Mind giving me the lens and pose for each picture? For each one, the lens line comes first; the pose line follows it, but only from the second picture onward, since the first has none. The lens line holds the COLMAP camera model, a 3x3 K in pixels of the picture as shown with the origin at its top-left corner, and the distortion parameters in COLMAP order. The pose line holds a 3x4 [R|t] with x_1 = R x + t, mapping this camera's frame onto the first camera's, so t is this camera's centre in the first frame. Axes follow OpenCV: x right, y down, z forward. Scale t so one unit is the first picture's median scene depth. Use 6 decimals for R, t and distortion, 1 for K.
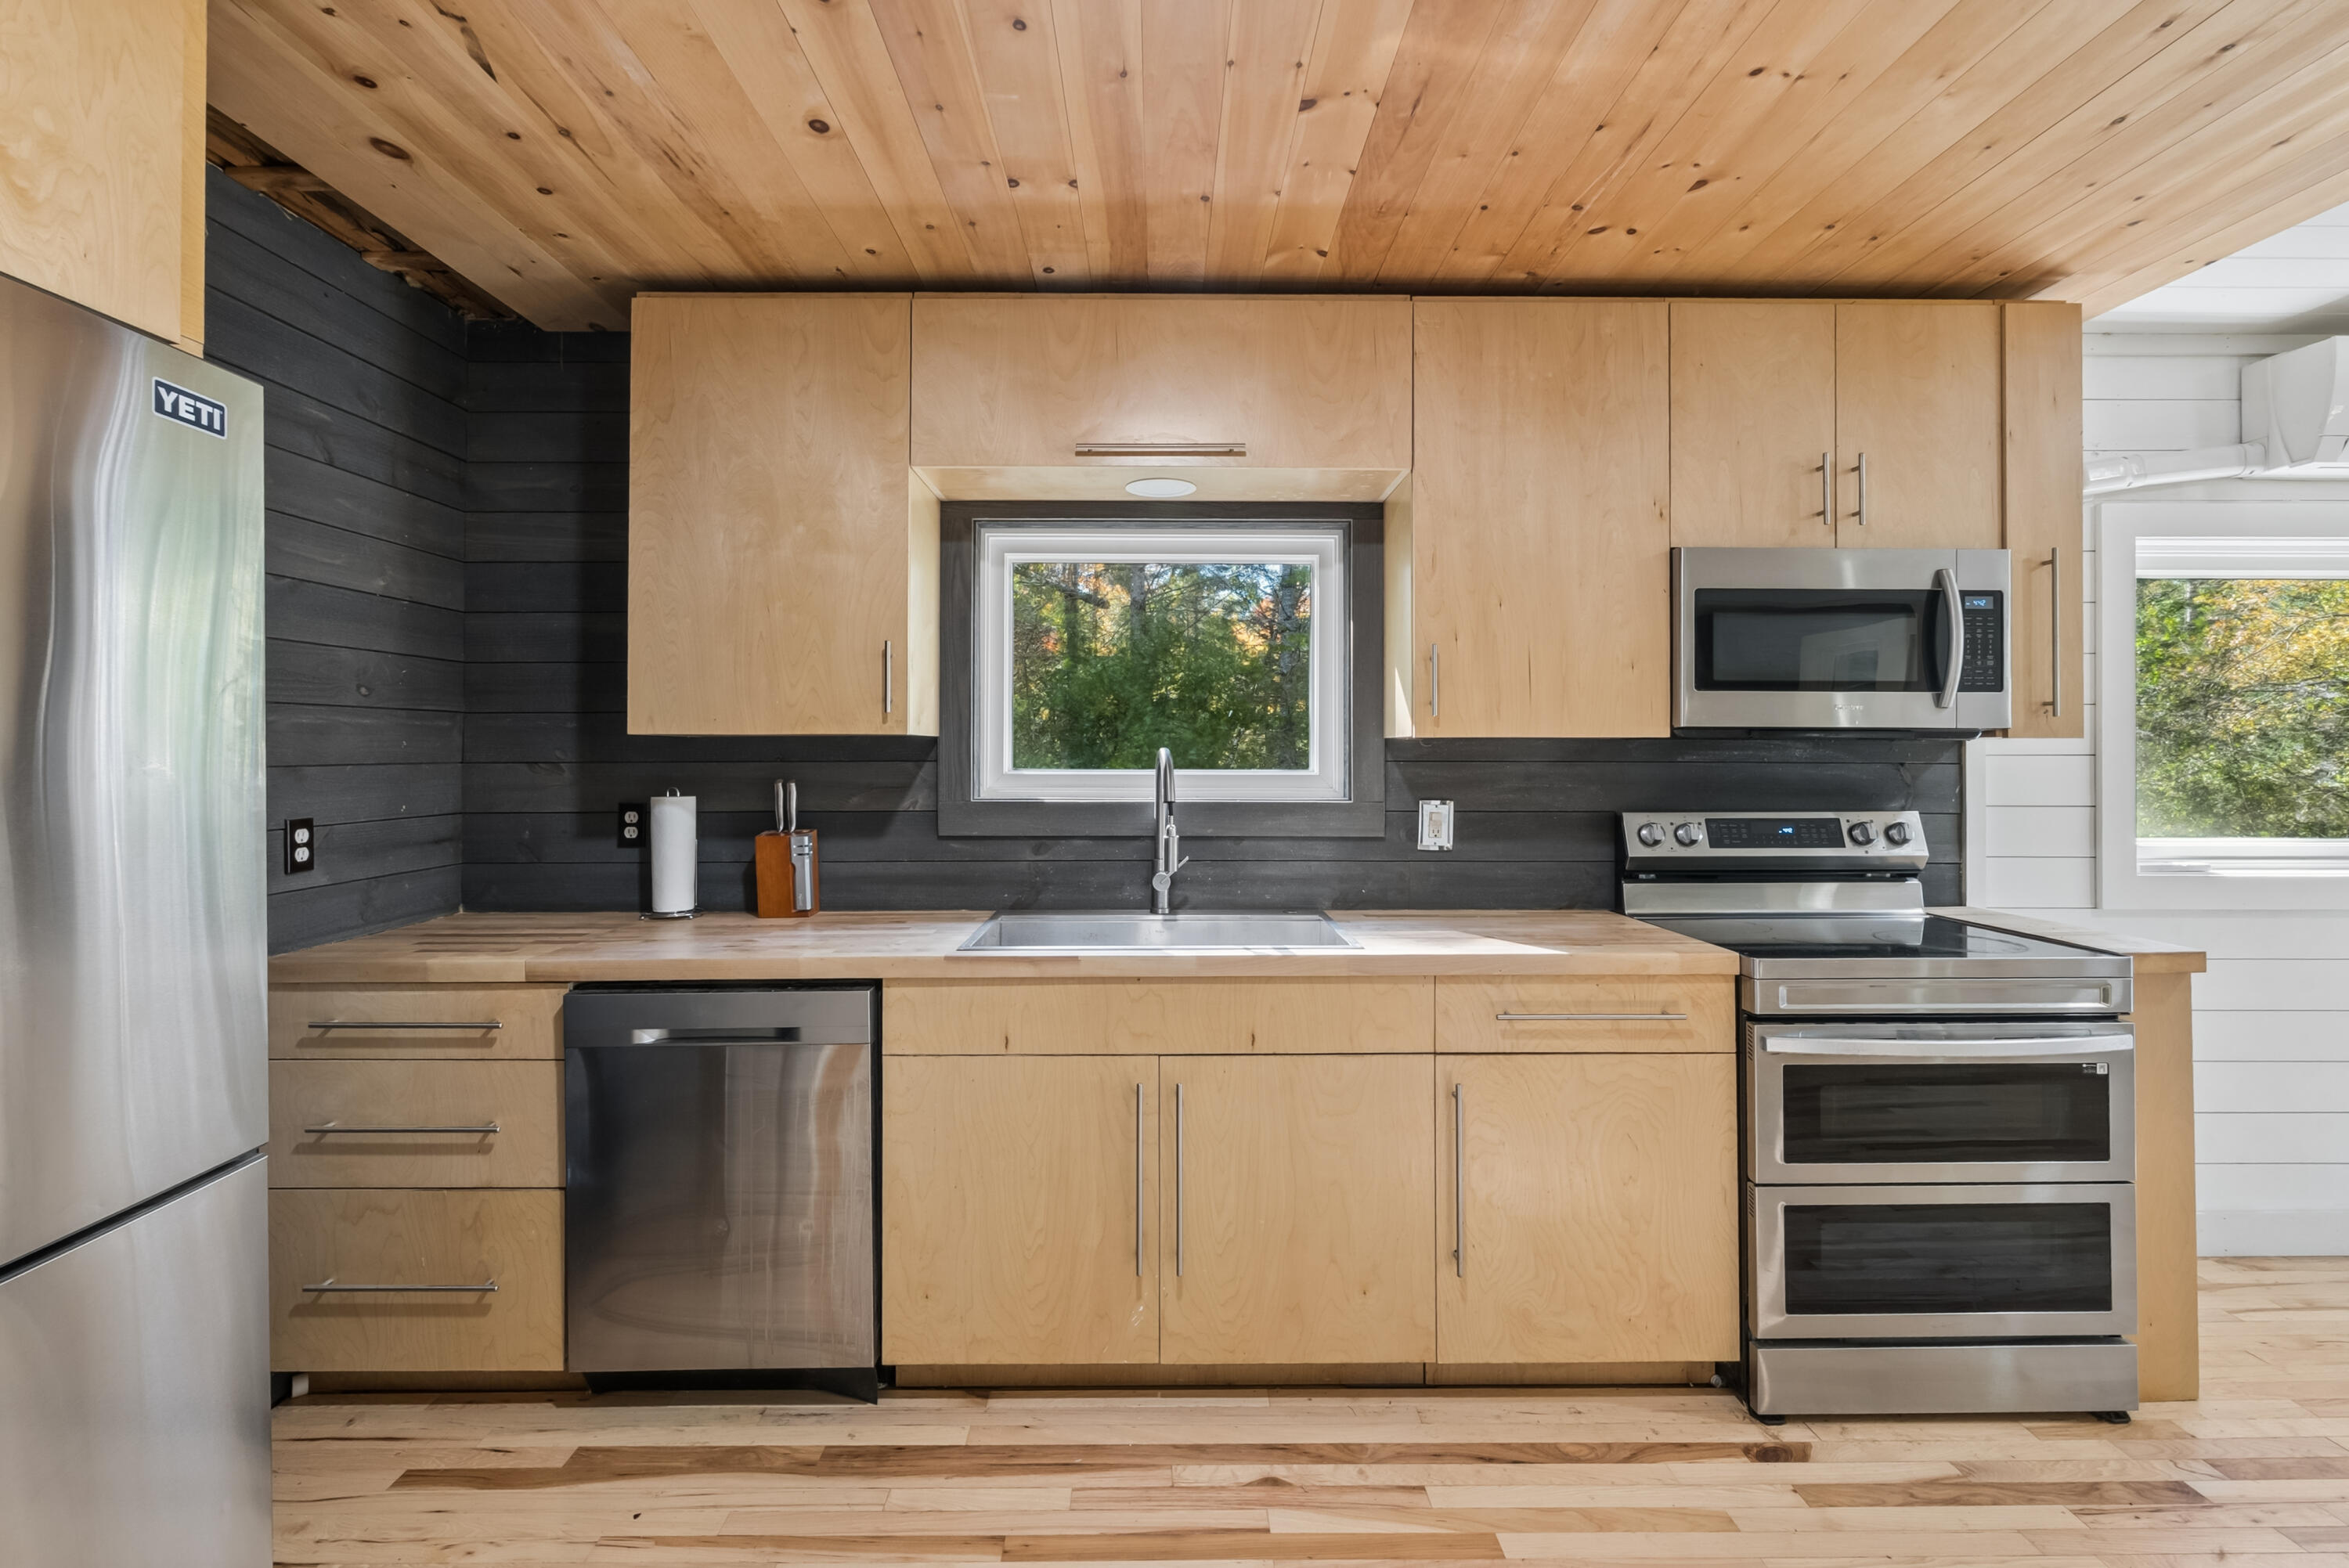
lens RADIAL K [[1050.6, 0, 1168.7], [0, 1050.6, 741.7], [0, 0, 1]] dist [-0.000922, -0.000346]
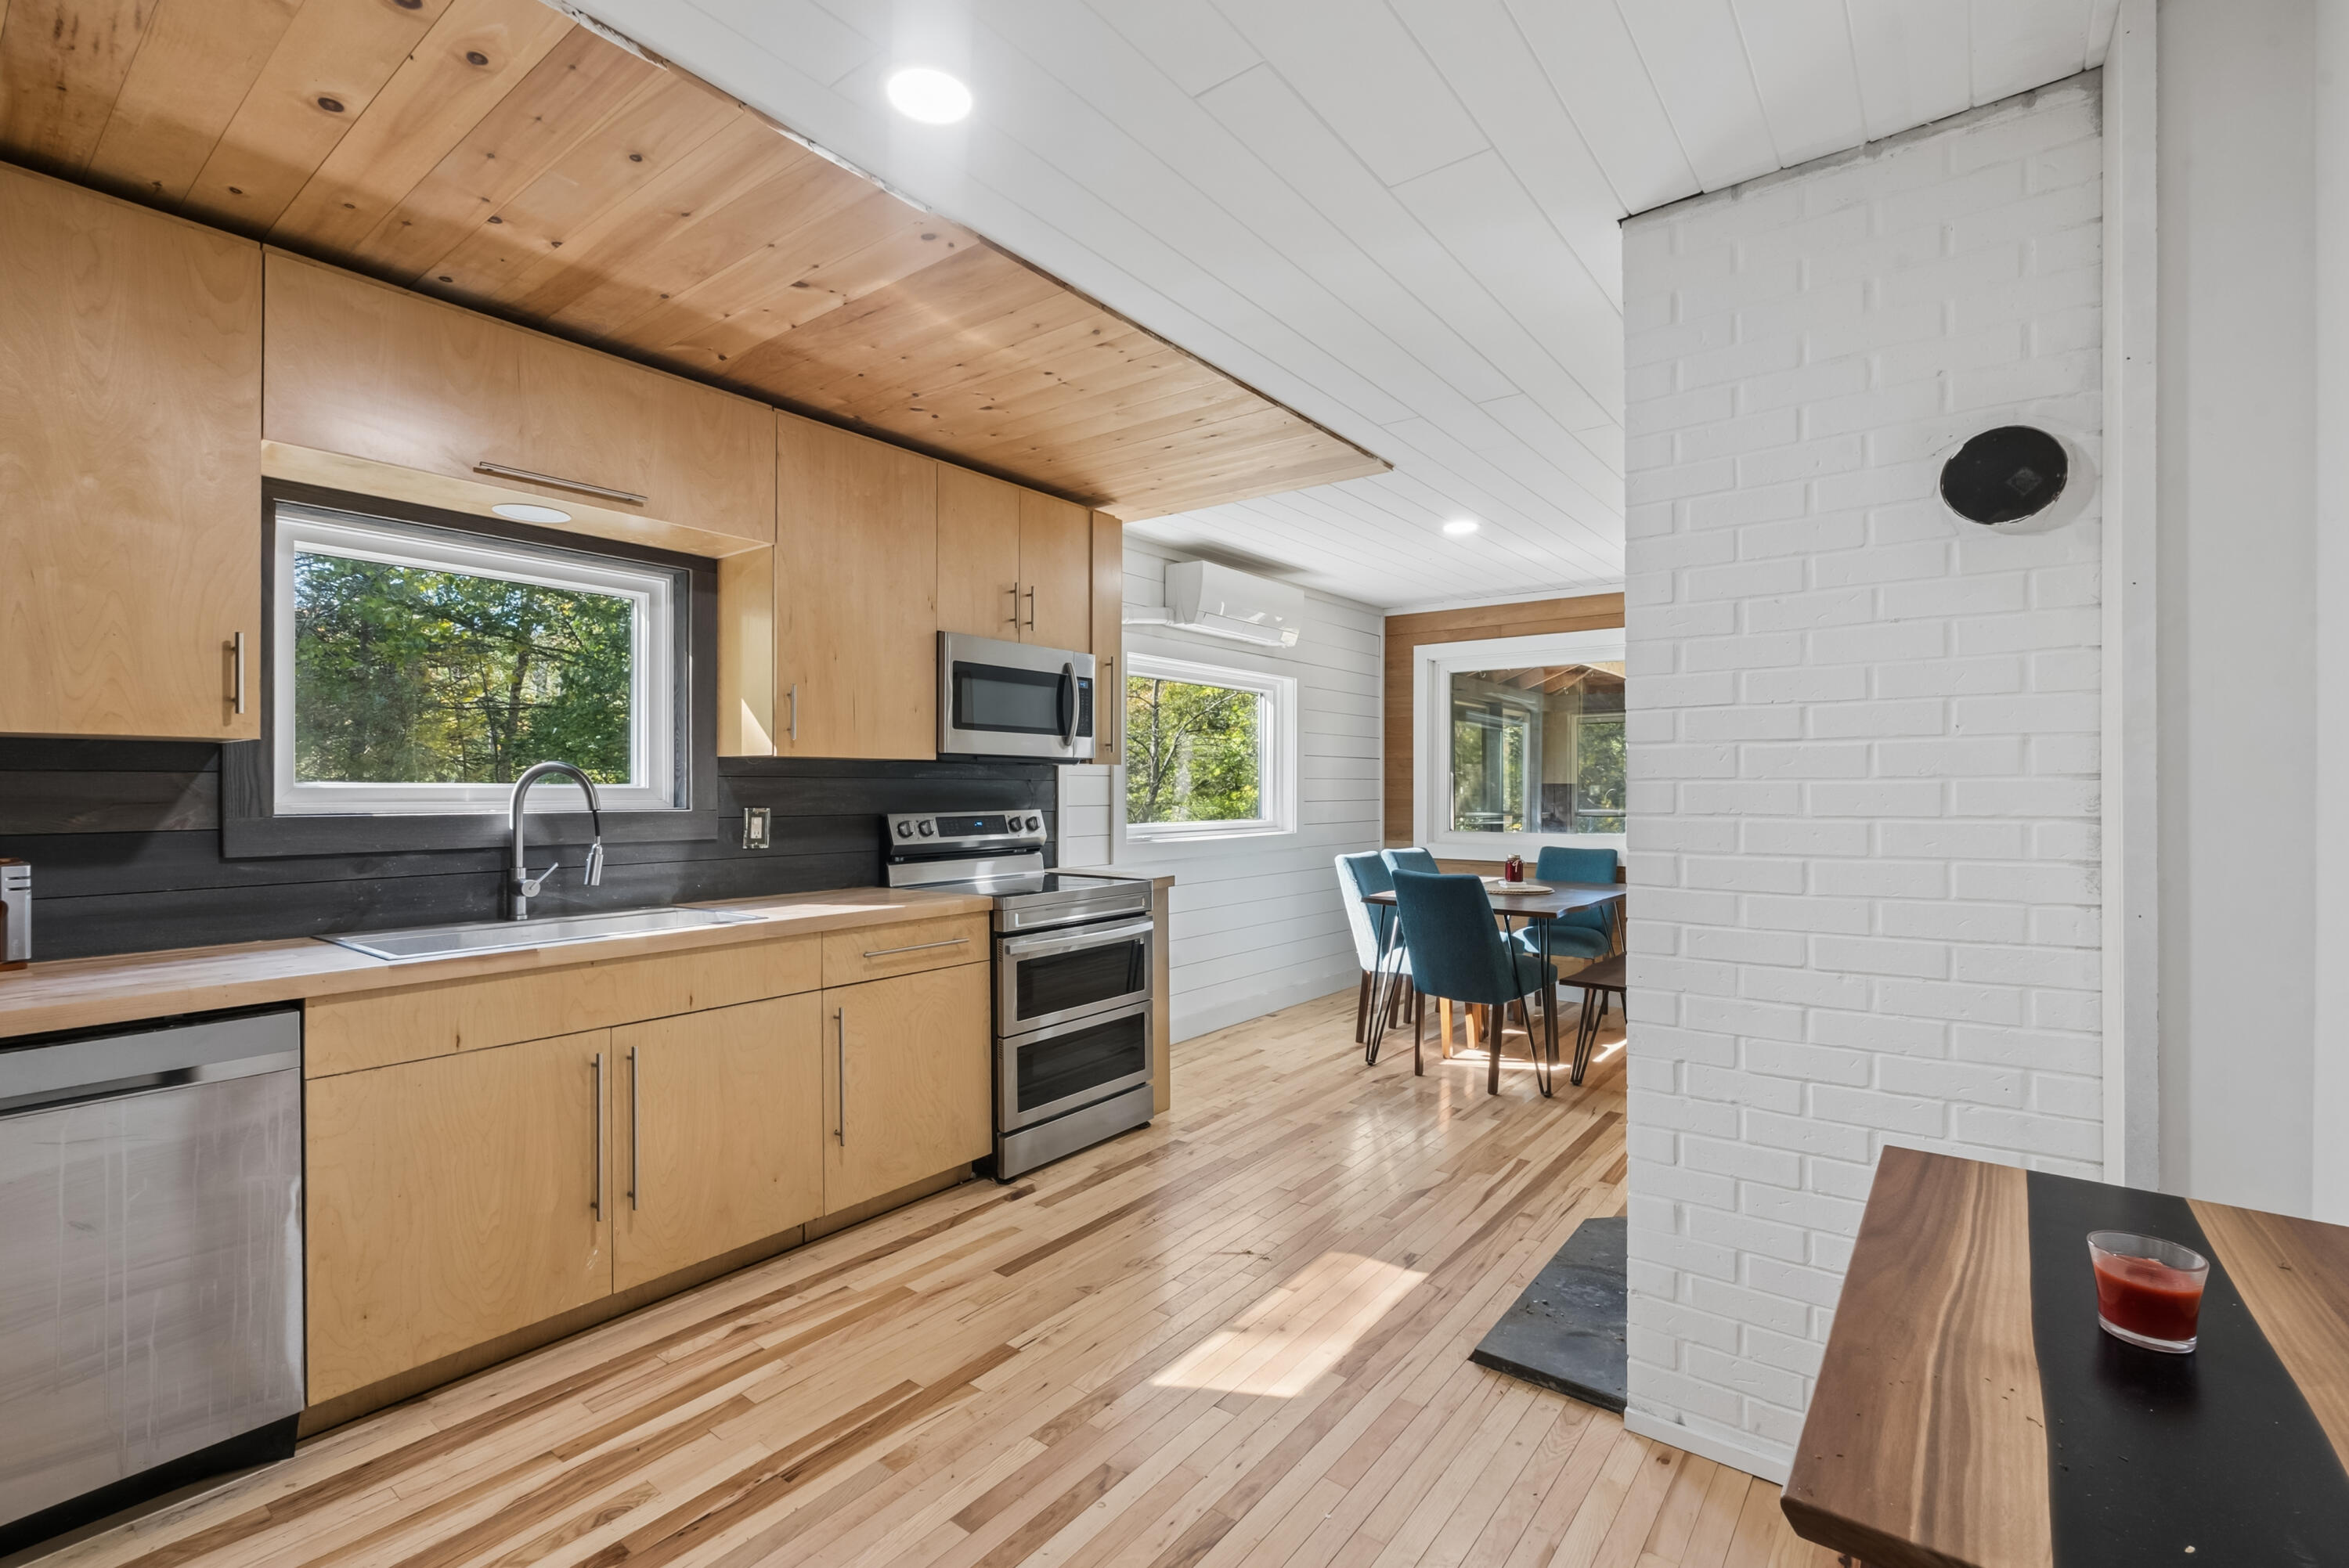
lens RADIAL K [[1040.3, 0, 1174.5], [0, 1040.3, 784.0], [0, 0, 1]] dist [-0.002384, -0.000385]
pose [[0.614281, 0.002008, 0.789084, -0.476205], [-0.008223, 0.999959, 0.003857, 0.022100], [-0.789044, -0.008858, 0.614273, -0.160107]]
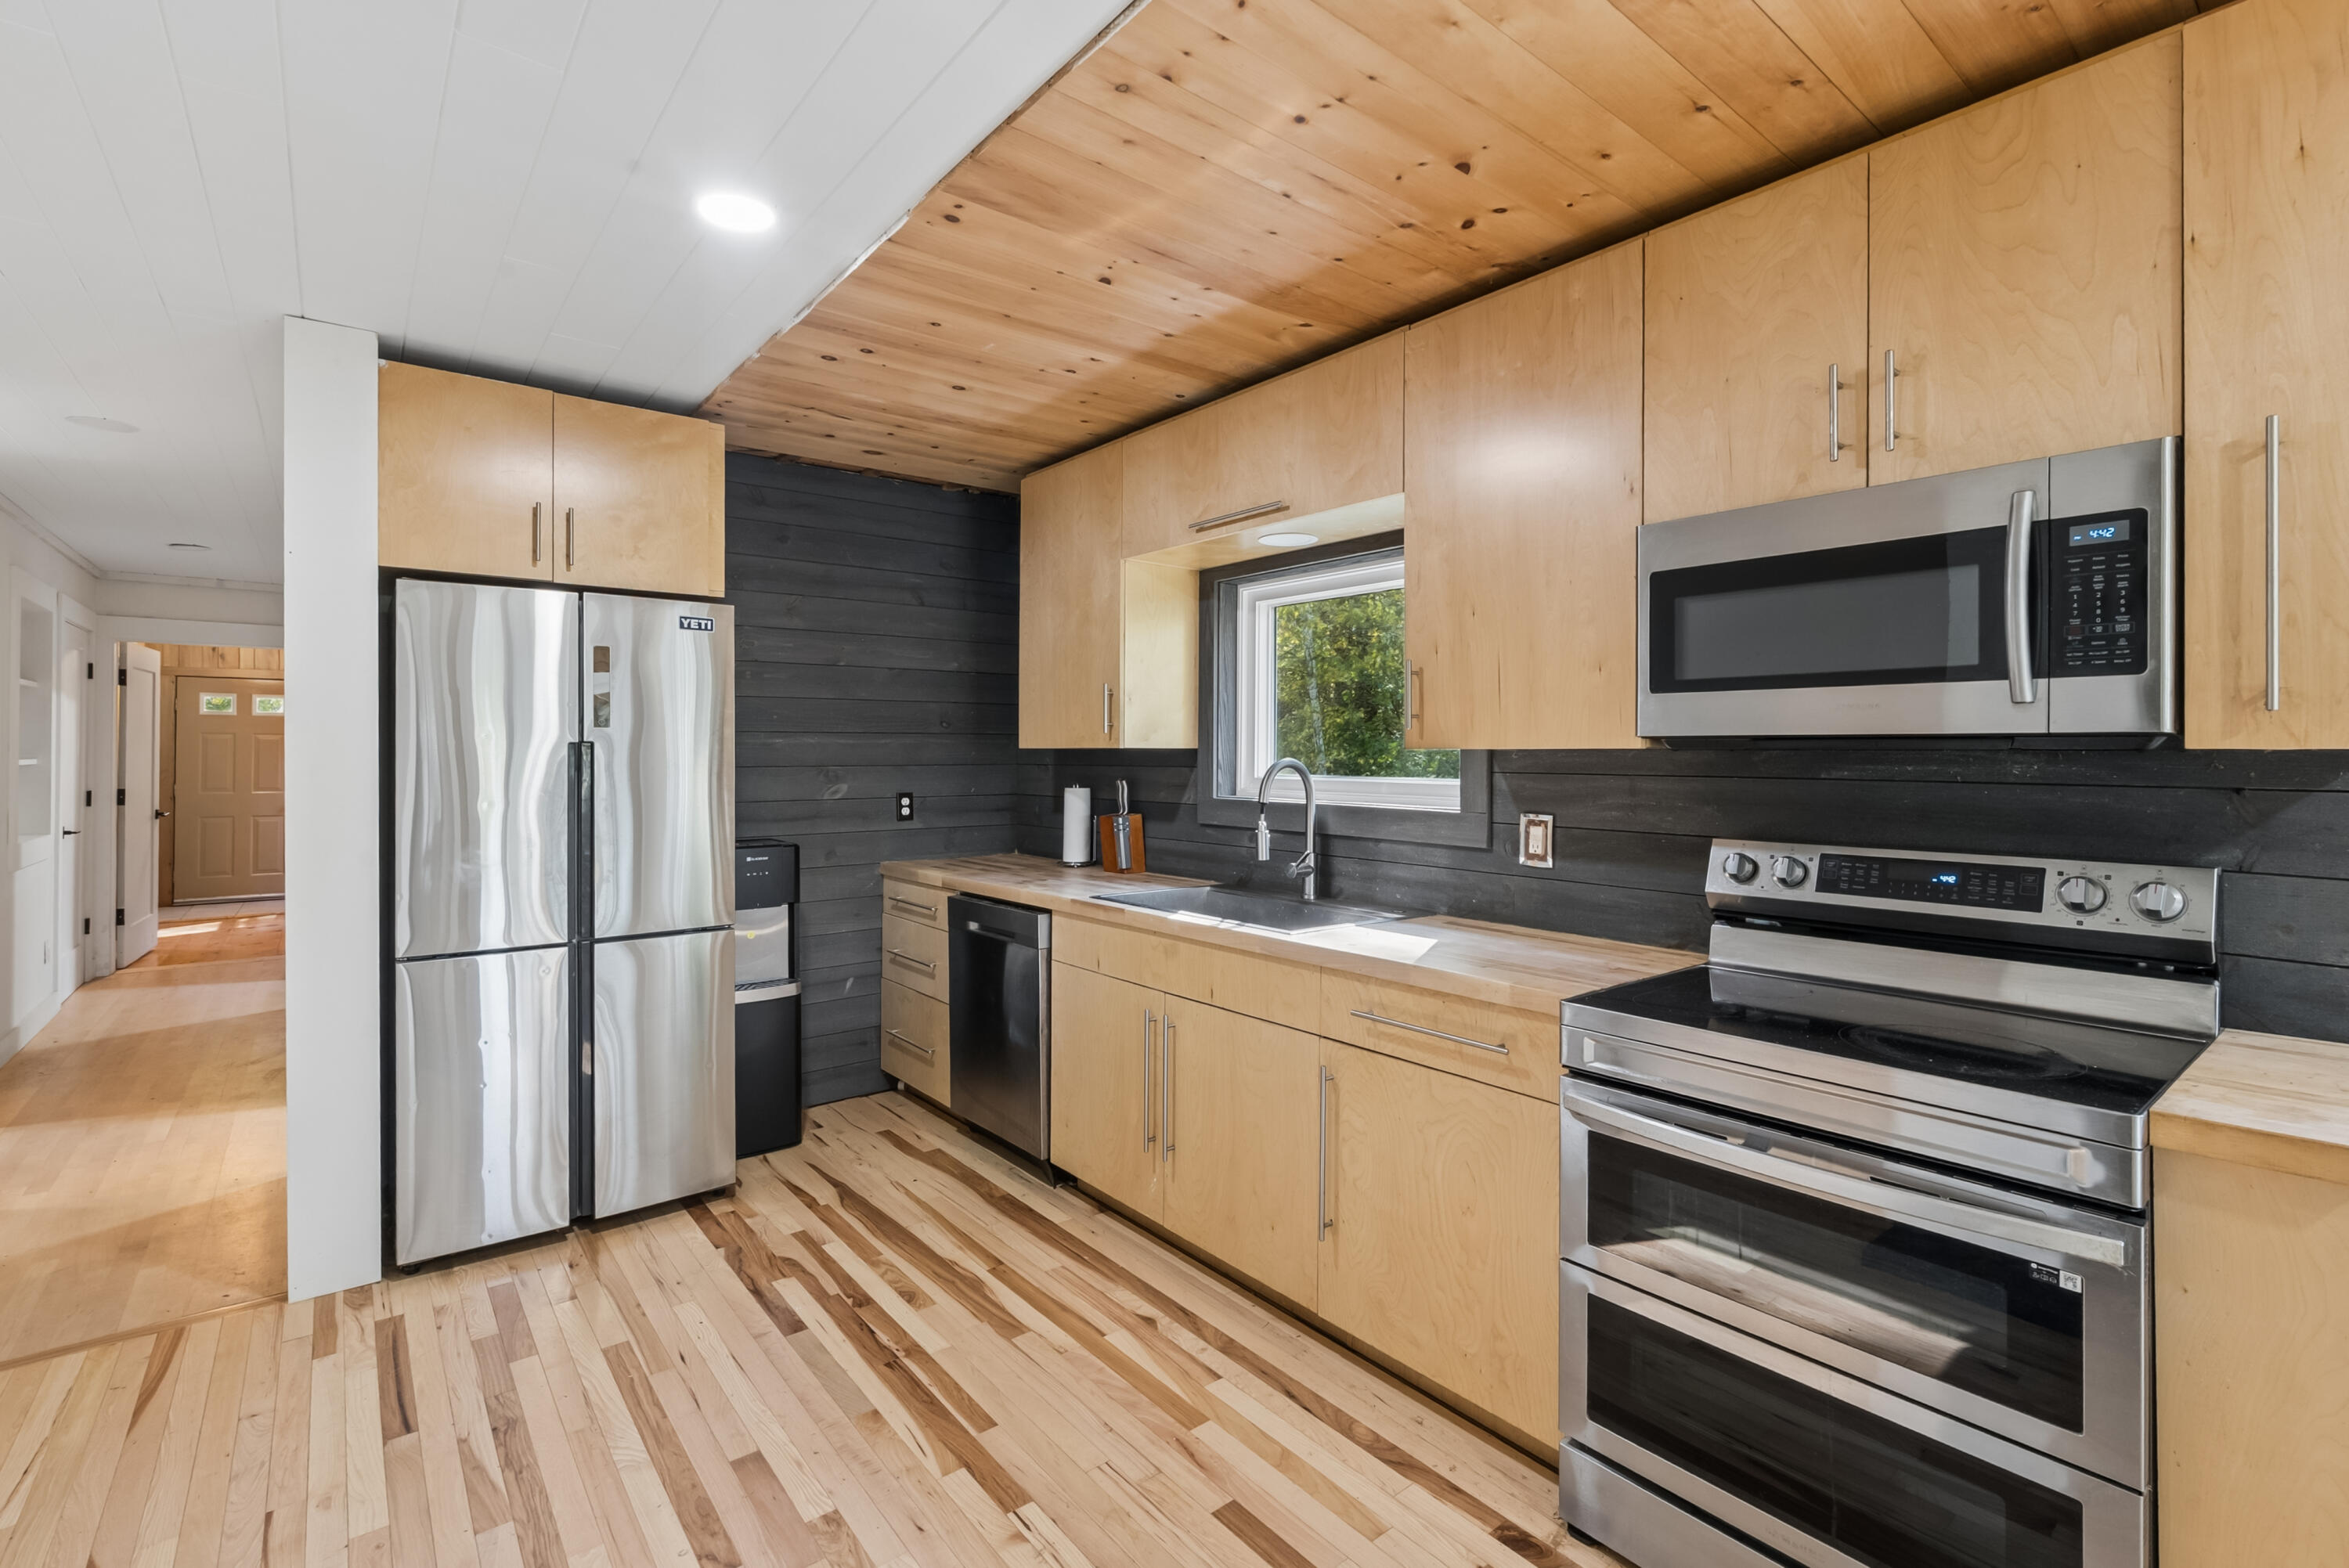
lens RADIAL K [[1058.4, 0, 1175.4], [0, 1058.4, 748.2], [0, 0, 1]] dist [-0.001511, 0.000011]
pose [[0.618088, -0.002411, -0.786105, 0.940863], [0.004403, 0.999990, 0.000395, -0.006764], [0.786096, -0.003705, 0.618093, 0.175107]]
